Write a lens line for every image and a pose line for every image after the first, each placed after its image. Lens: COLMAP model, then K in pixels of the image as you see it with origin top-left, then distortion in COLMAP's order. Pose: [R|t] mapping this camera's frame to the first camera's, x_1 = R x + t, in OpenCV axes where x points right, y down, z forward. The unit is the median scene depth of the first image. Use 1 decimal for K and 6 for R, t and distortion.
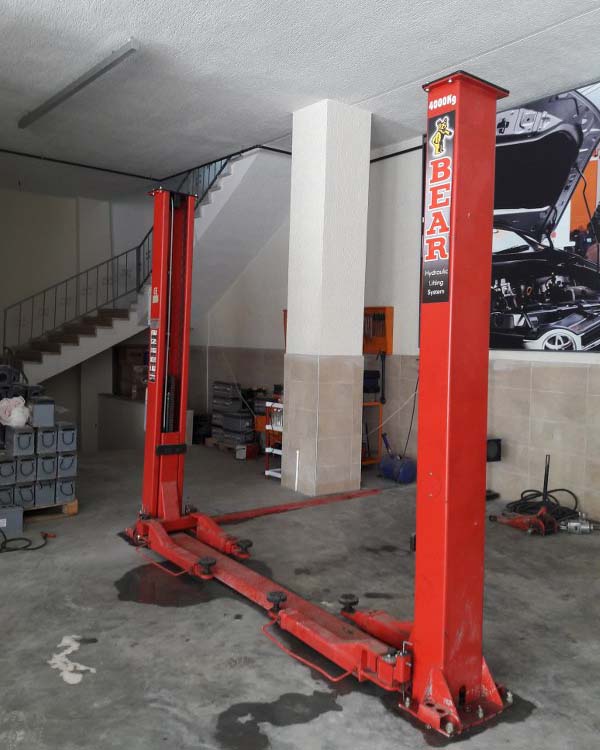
lens RADIAL K [[663.6, 0, 299.9], [0, 663.6, 348.4], [0, 0, 1]] dist [0.010108, -0.020153]
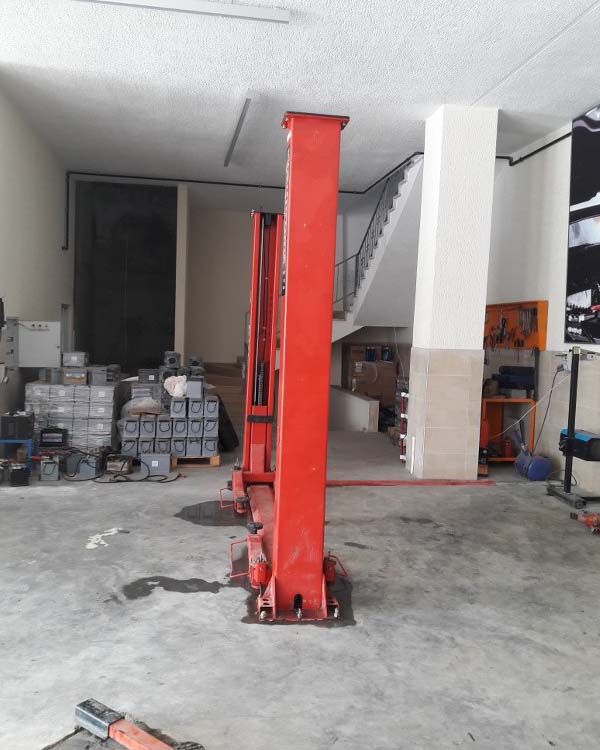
lens RADIAL K [[664.3, 0, 300.0], [0, 664.3, 375.0], [0, 0, 1]] dist [0.190073, -0.479469]
pose [[0.869826, 0.030257, -0.492430, 0.674670], [-0.014093, 0.999234, 0.036502, 0.028631], [0.493157, -0.024811, 0.869586, -0.092902]]
